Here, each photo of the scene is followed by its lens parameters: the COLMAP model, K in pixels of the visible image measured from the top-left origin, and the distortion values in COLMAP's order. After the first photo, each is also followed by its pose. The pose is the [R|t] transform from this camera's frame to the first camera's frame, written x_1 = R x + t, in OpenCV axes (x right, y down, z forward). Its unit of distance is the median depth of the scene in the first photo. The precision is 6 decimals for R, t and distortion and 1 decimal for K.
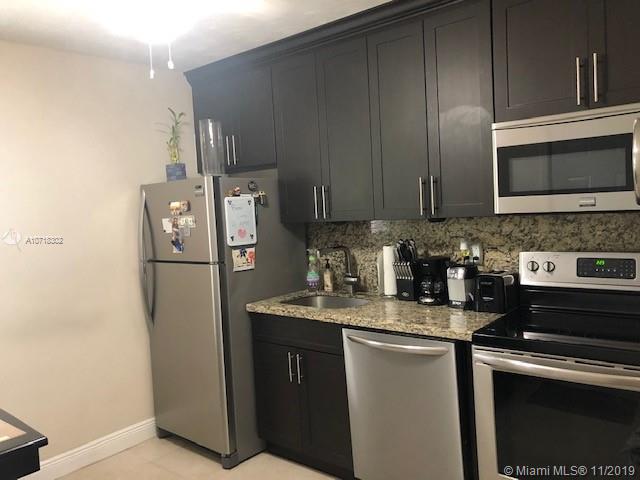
lens RADIAL K [[523.6, 0, 310.6], [0, 523.6, 240.2], [0, 0, 1]] dist [0.062129, -0.049409]
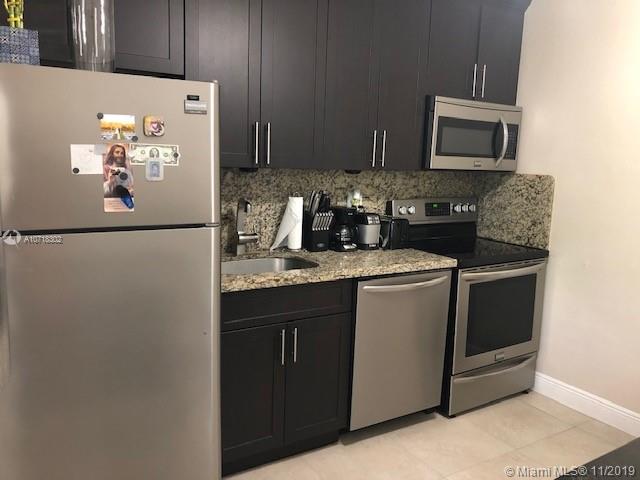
lens RADIAL K [[523.6, 0, 322.5], [0, 523.6, 242.5], [0, 0, 1]] dist [0.062129, -0.049409]
pose [[0.300200, -0.084609, 0.950116, -0.738513], [0.015020, 0.996354, 0.083980, 0.013556], [-0.953758, -0.010940, 0.300377, 0.671264]]
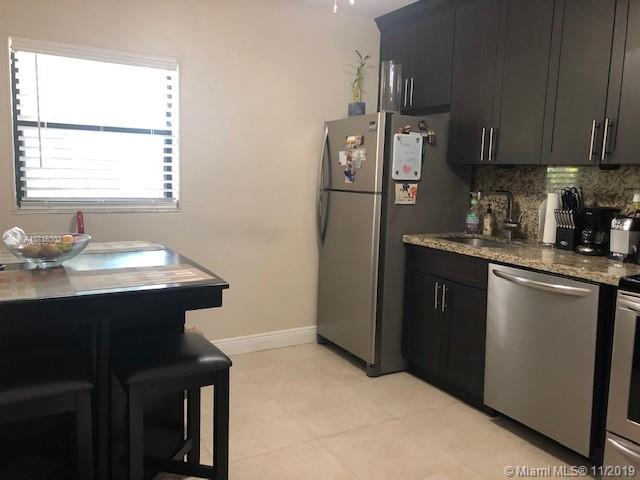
lens RADIAL K [[523.6, 0, 322.0], [0, 523.6, 239.0], [0, 0, 1]] dist [0.062129, -0.049409]
pose [[0.941214, 0.124673, -0.313962, 0.061431], [-0.103089, 0.991076, 0.084507, 0.056609], [0.321696, -0.047174, 0.945667, -0.082332]]
